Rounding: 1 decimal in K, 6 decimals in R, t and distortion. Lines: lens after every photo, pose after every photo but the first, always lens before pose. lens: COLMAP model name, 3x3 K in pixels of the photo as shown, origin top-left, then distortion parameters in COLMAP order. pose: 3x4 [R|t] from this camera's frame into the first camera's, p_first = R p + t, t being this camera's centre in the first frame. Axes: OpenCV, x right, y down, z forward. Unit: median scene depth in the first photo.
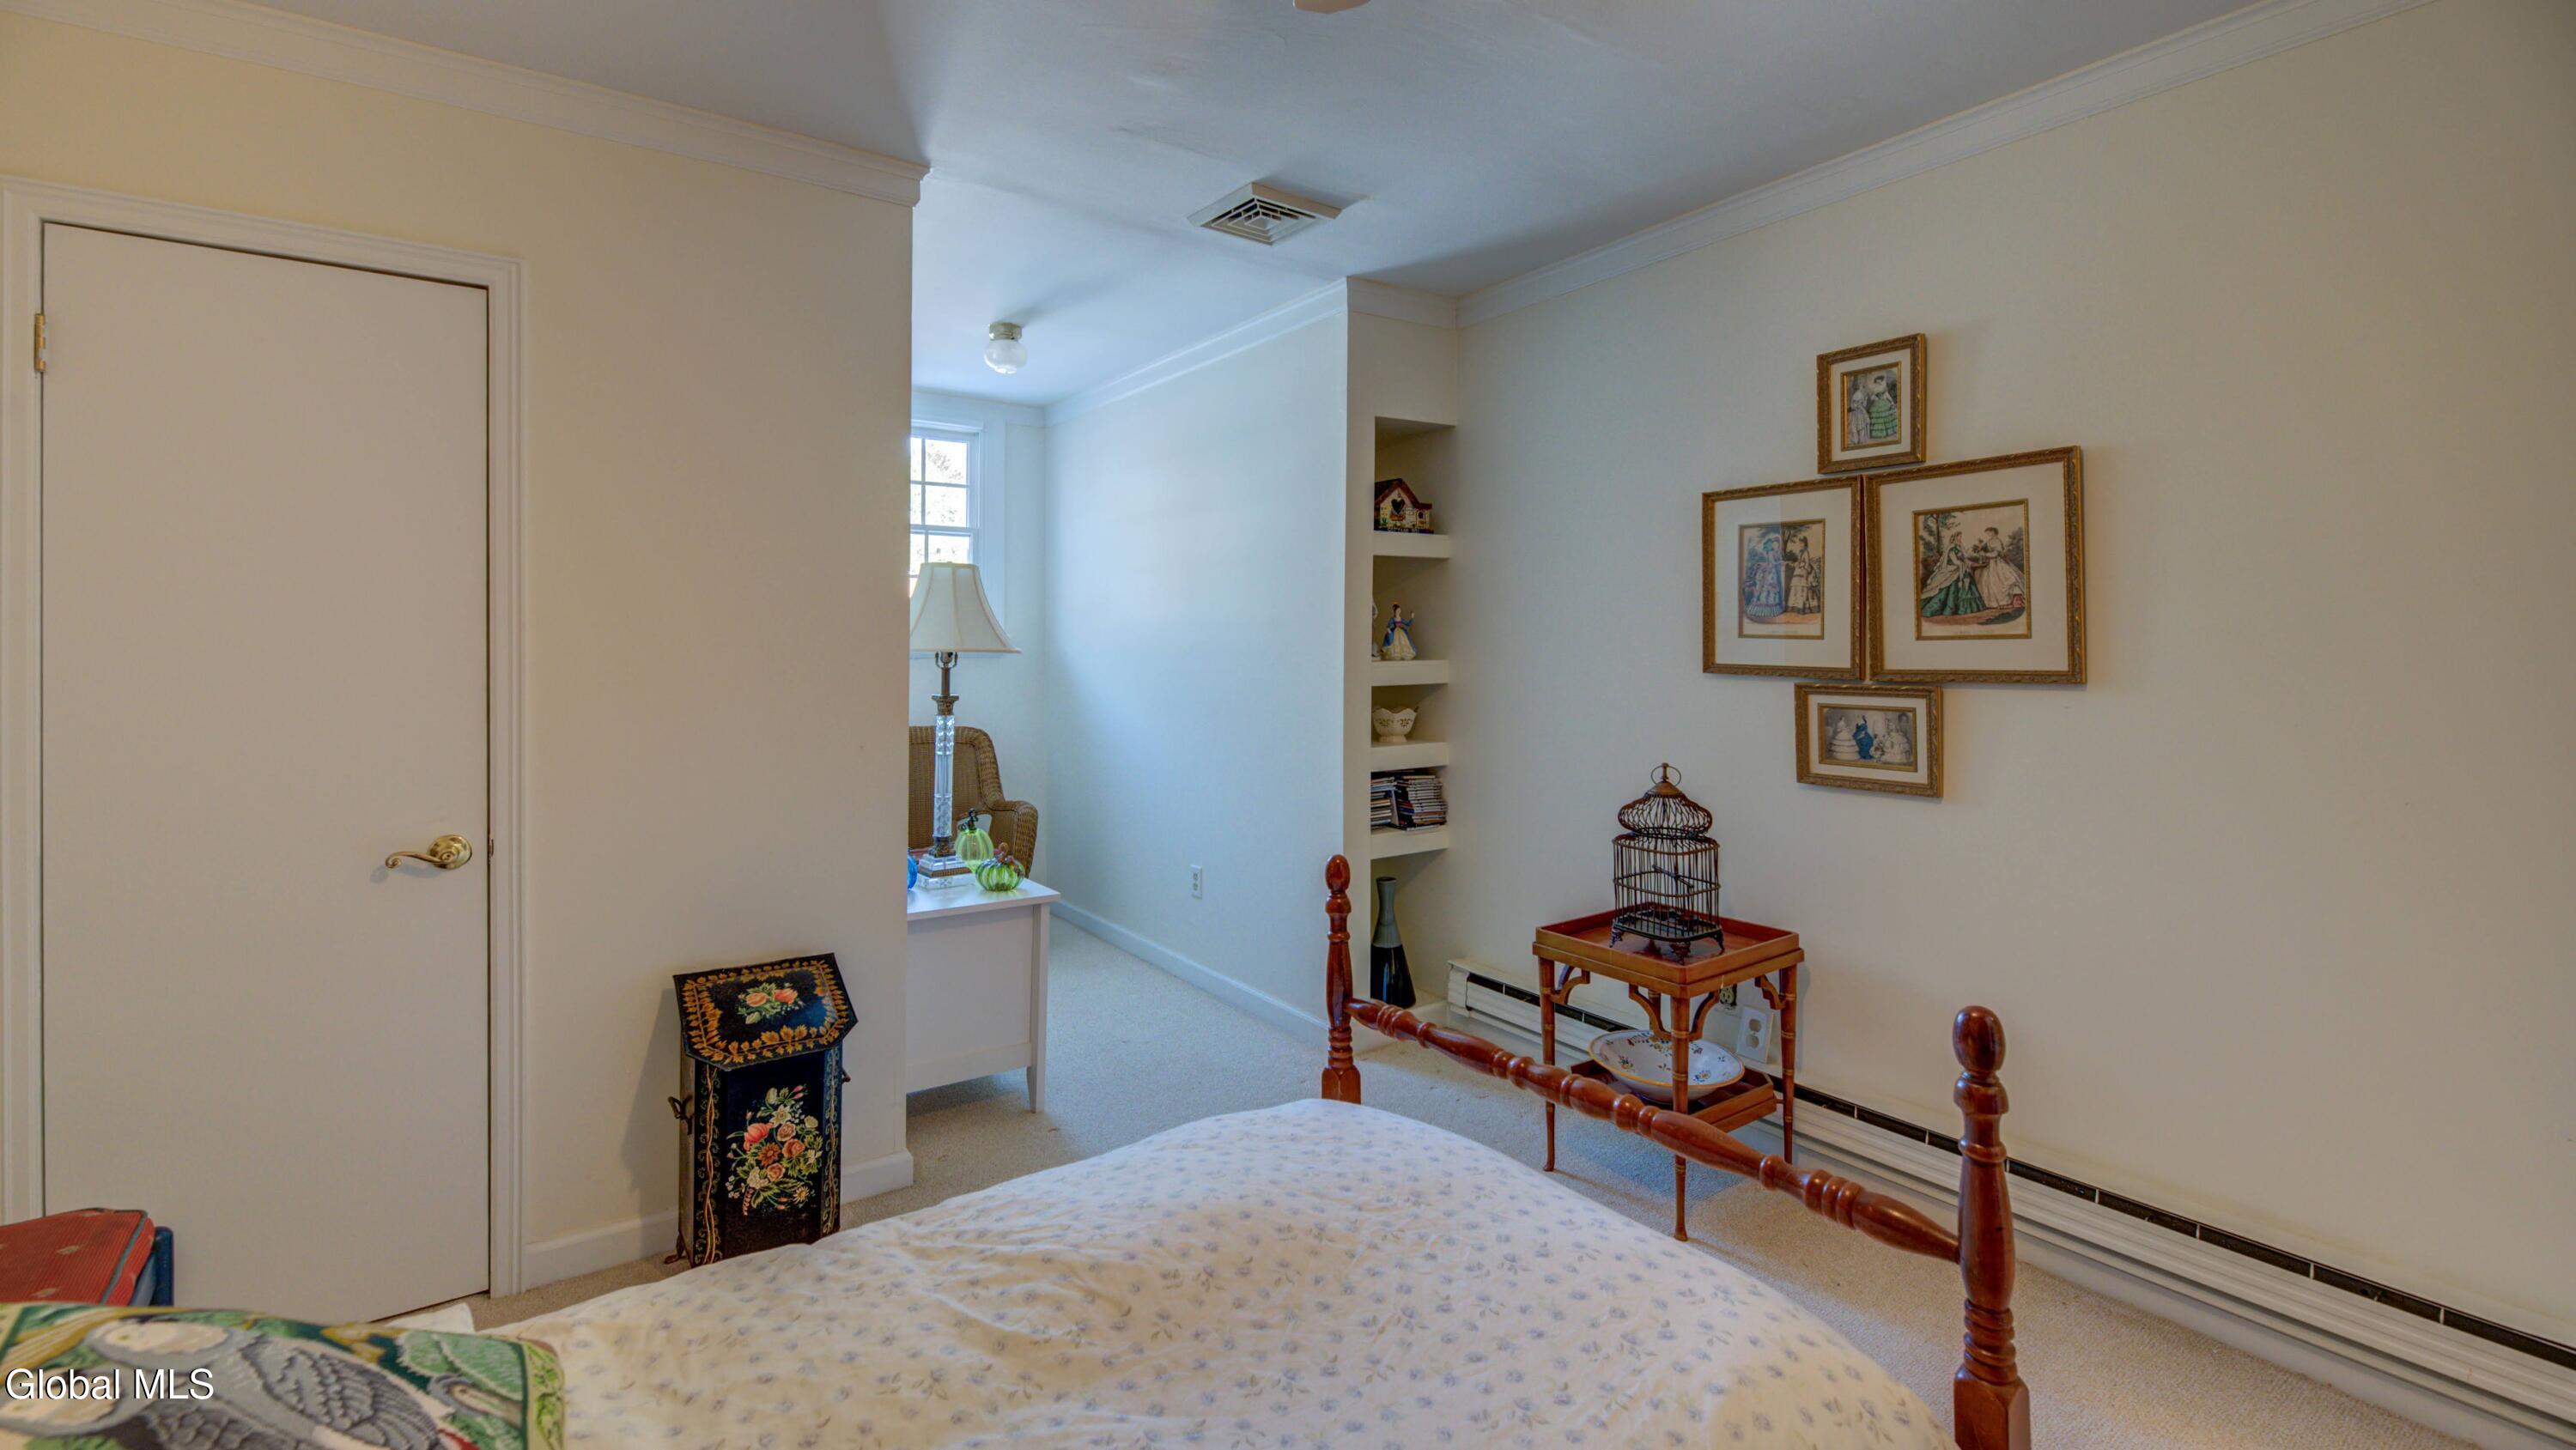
lens RADIAL K [[1100.0, 0, 1293.3], [0, 1100.0, 683.2], [0, 0, 1]] dist [-0.006112, -0.000493]
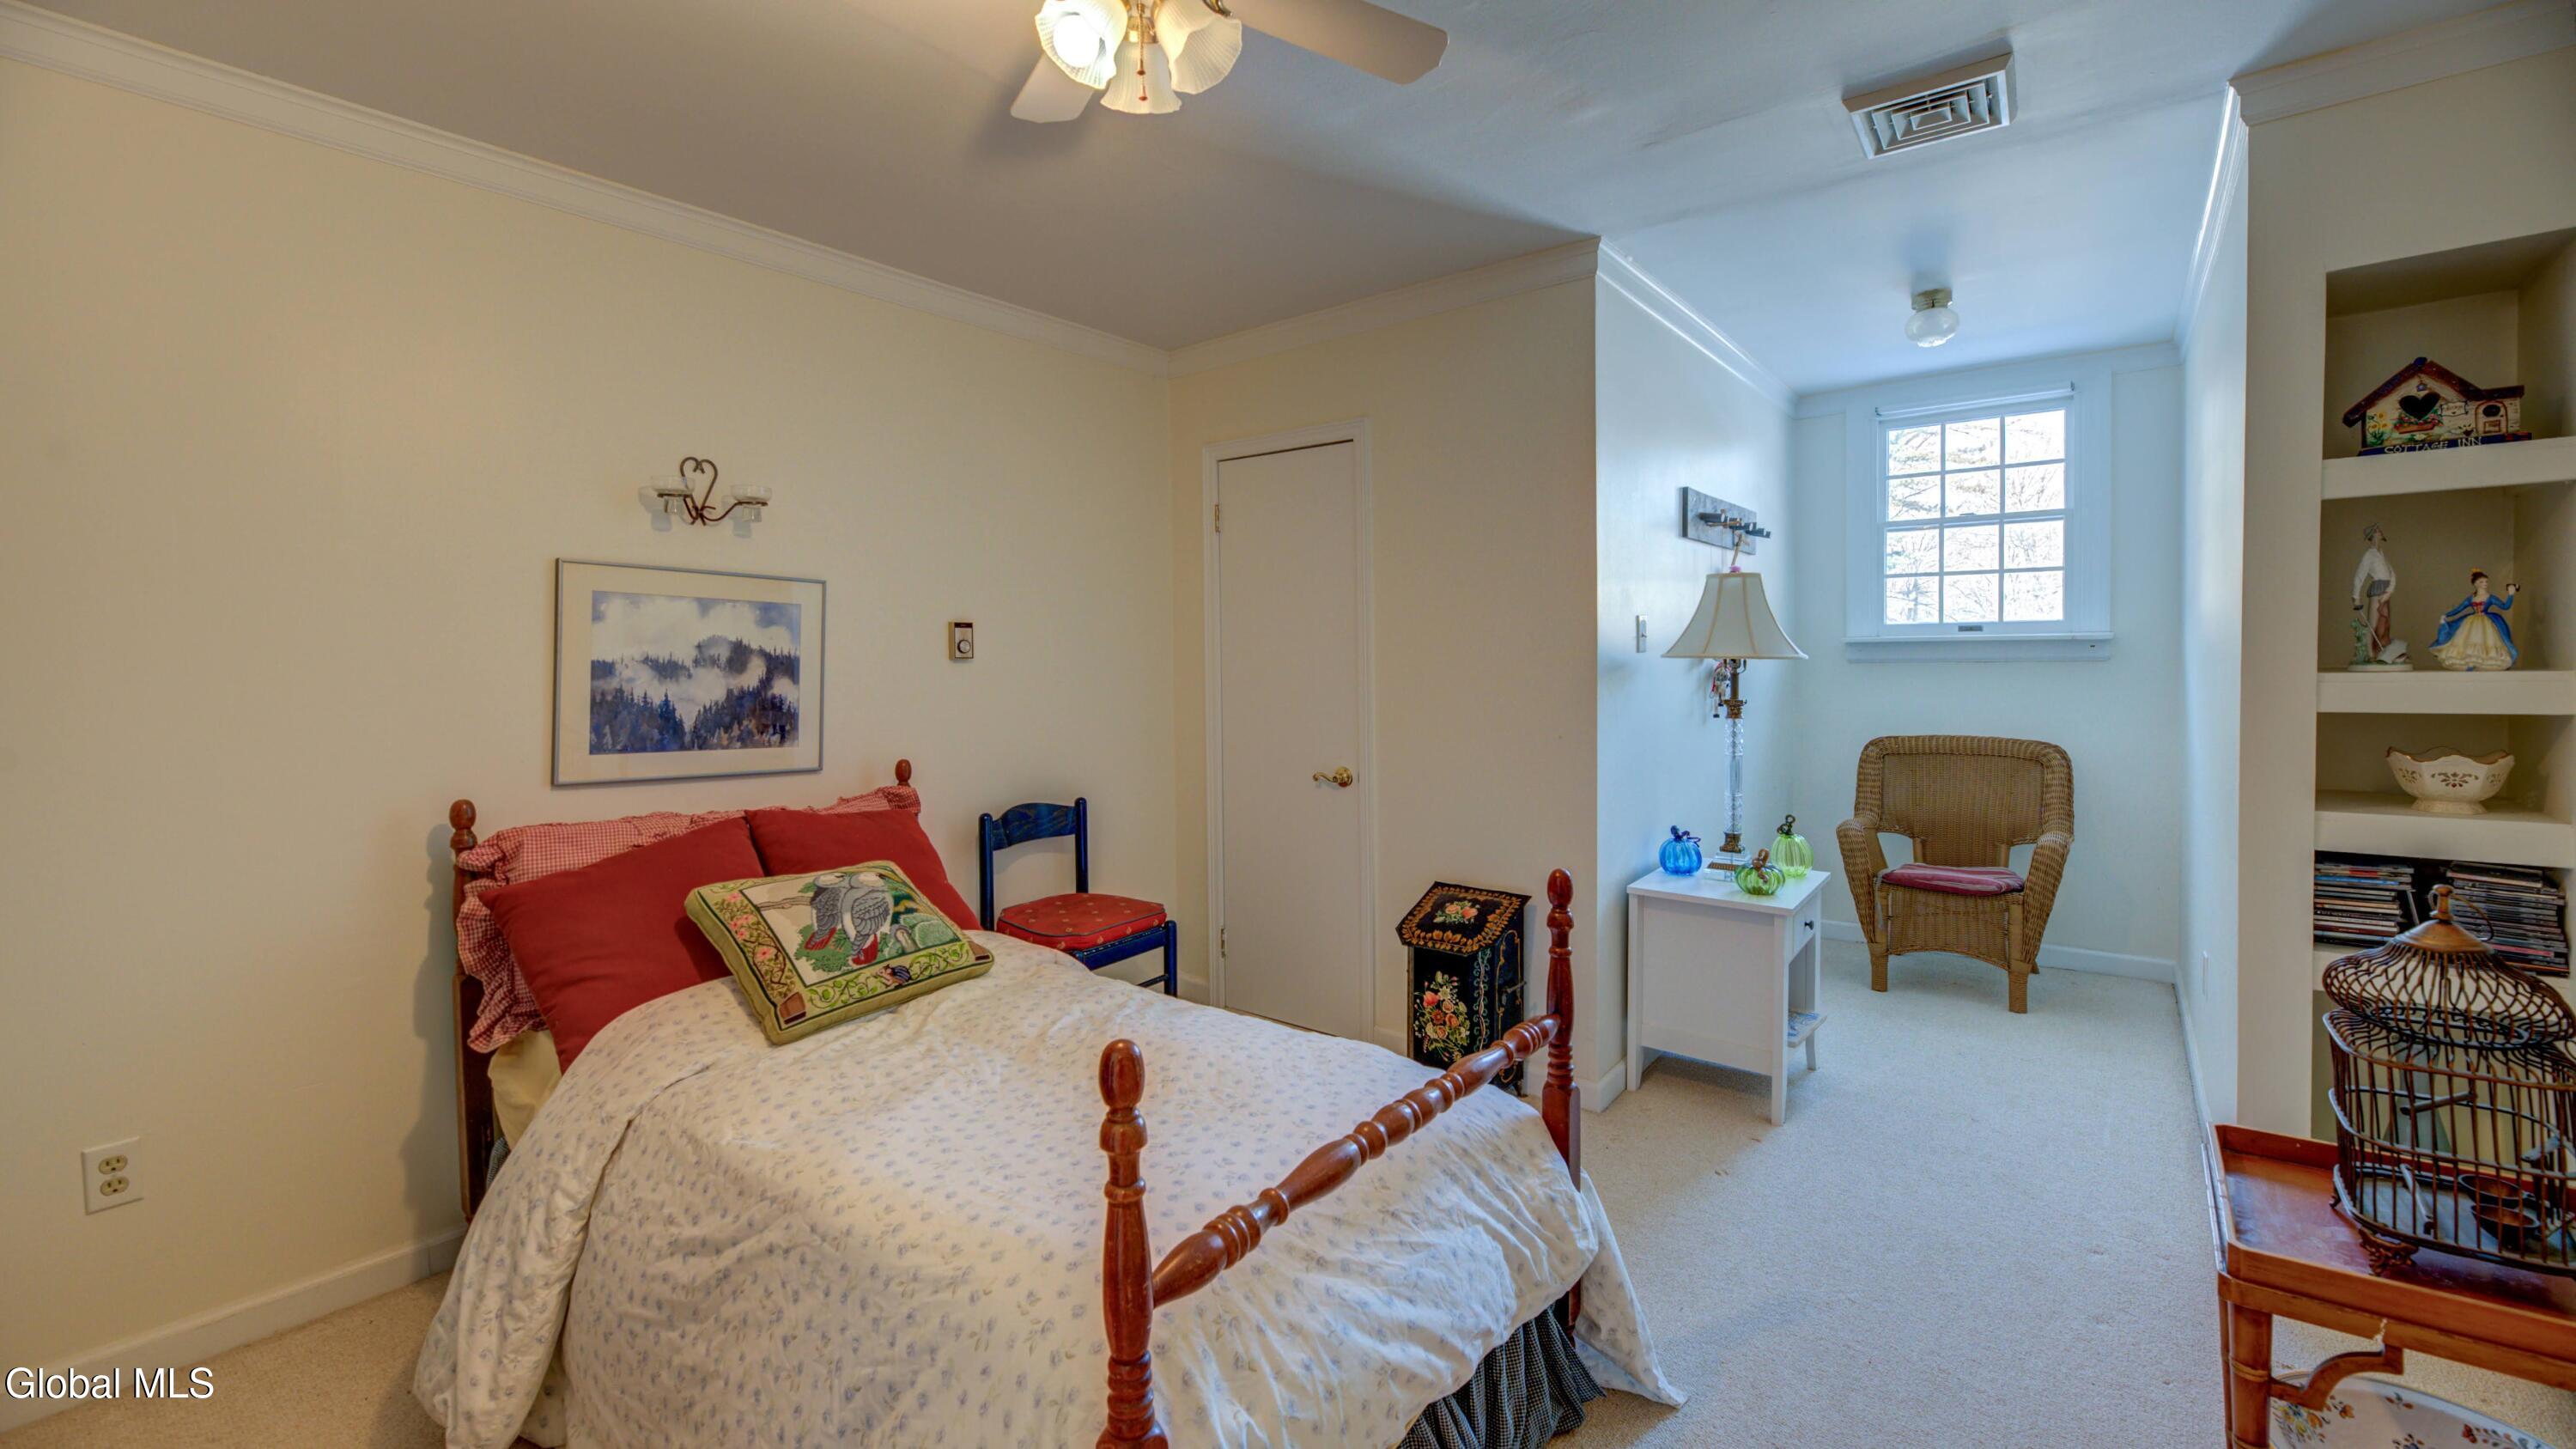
lens RADIAL K [[1061.4, 0, 1282.9], [0, 1061.4, 716.4], [0, 0, 1]] dist [-0.000441, -0.000306]
pose [[0.280438, 0.053079, -0.958403, 0.486351], [-0.020203, 0.998575, 0.049393, -0.012810], [0.959660, 0.005511, 0.281111, 0.273618]]
